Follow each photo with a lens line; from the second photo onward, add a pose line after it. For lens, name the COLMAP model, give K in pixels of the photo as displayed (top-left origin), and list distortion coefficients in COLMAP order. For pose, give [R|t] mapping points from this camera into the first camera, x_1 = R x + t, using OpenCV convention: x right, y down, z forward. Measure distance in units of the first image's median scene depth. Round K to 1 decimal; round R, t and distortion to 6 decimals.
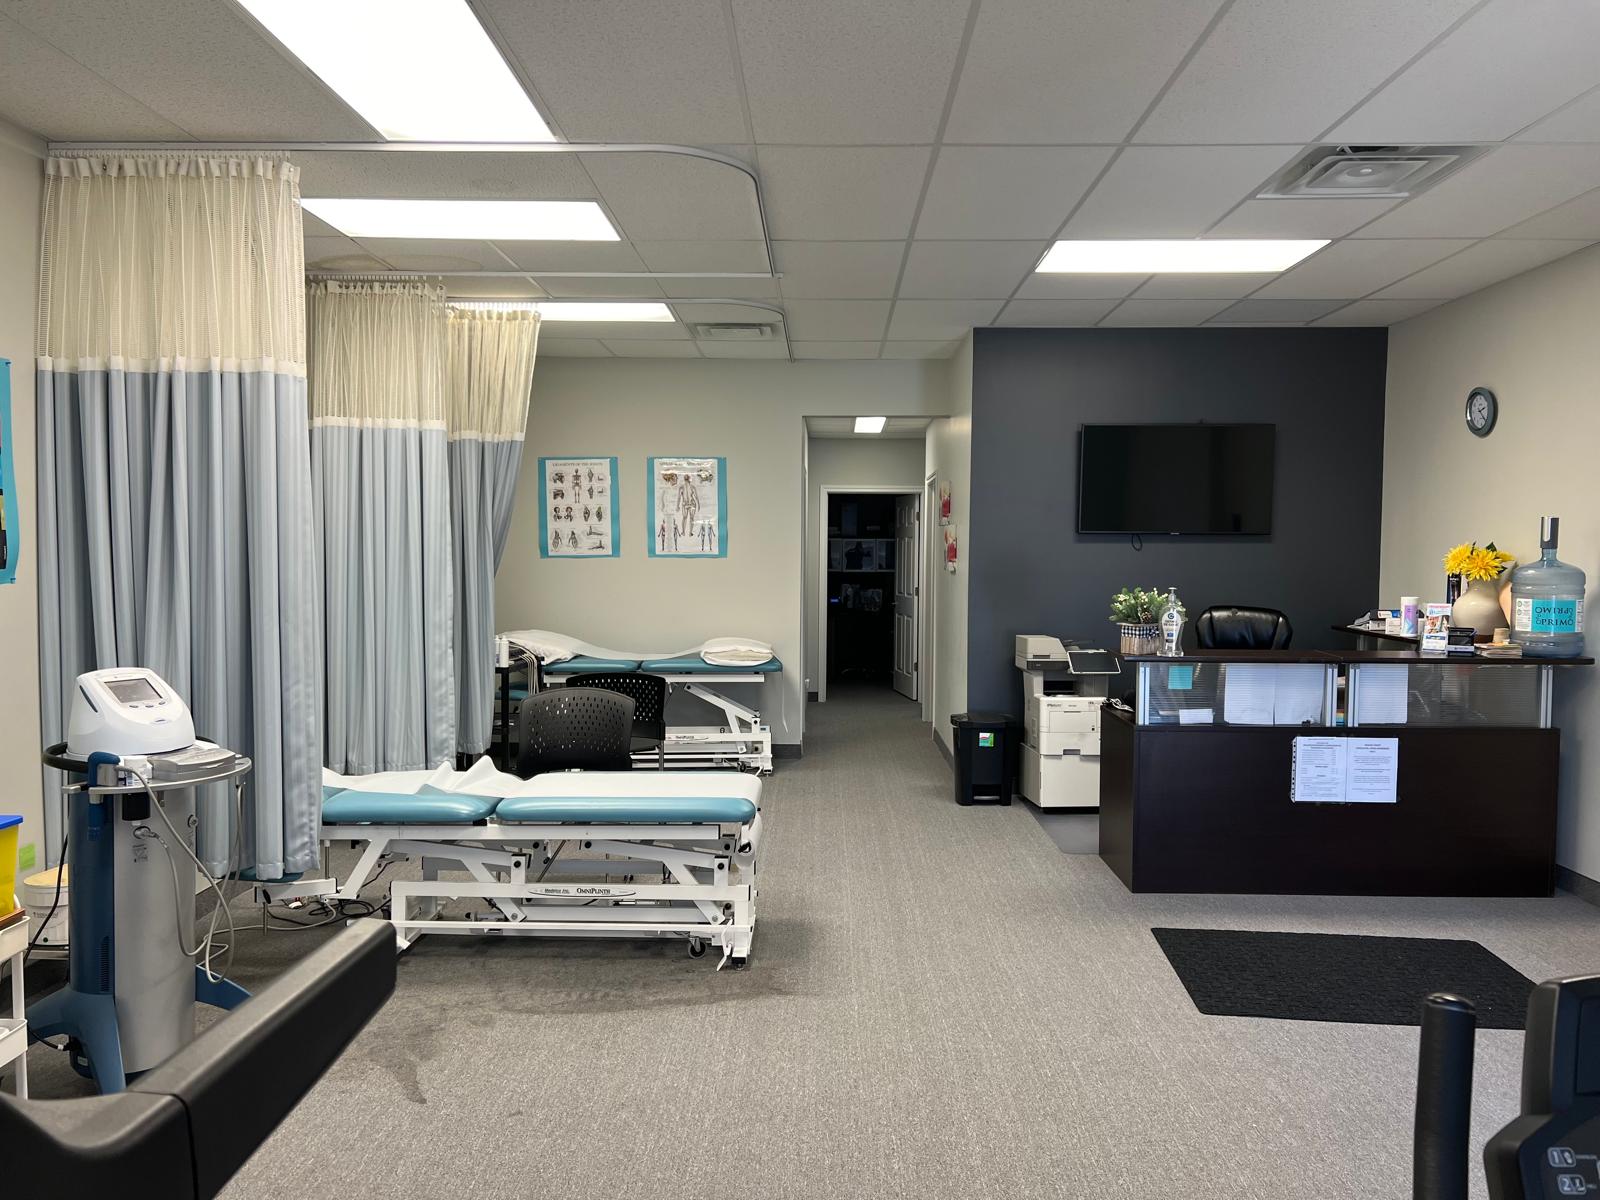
lens RADIAL K [[1170.4, 0, 804.4], [0, 1170.4, 620.2], [0, 0, 1]] dist [0.053262, -0.002353]
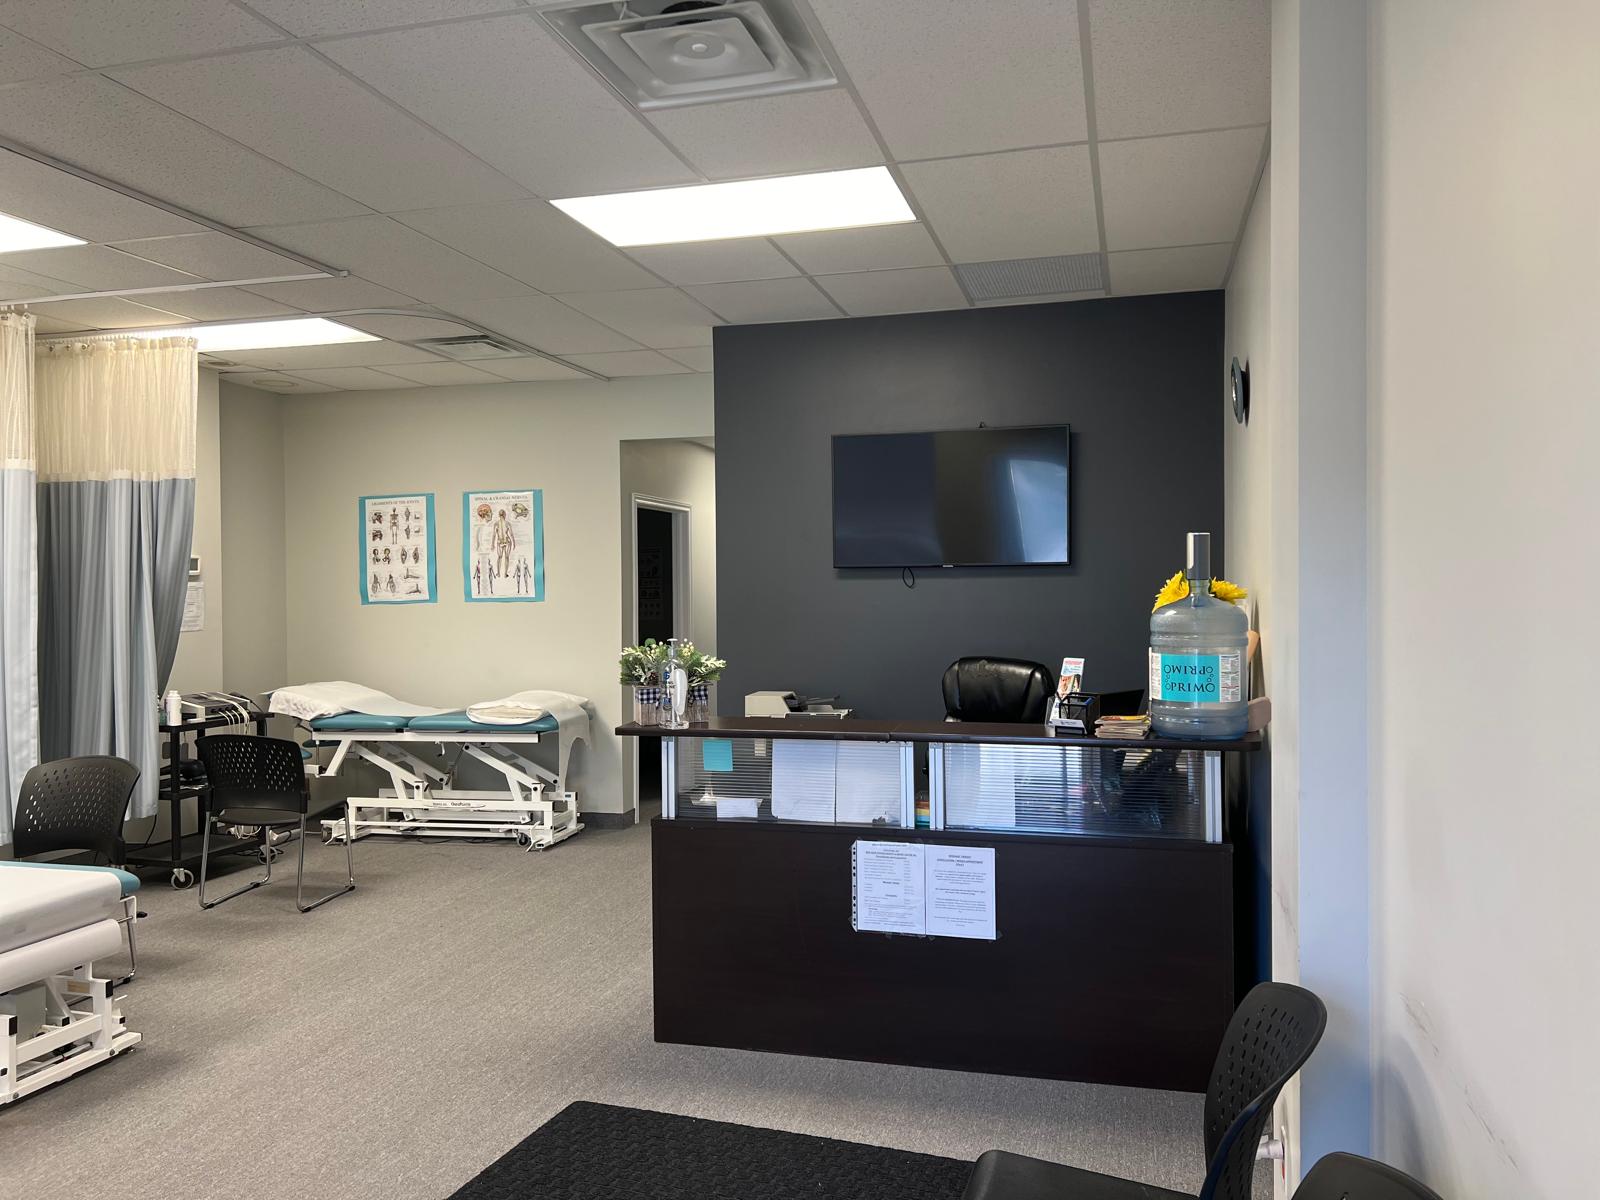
lens RADIAL K [[1200.6, 0, 800.0], [0, 1200.6, 600.0], [0, 0, 1]] dist [0.054143, -0.000503]
pose [[0.966273, -0.012201, -0.257230, 0.381501], [-0.000864, 0.998718, -0.050620, -0.008339], [0.257518, 0.049135, 0.965023, 0.174837]]
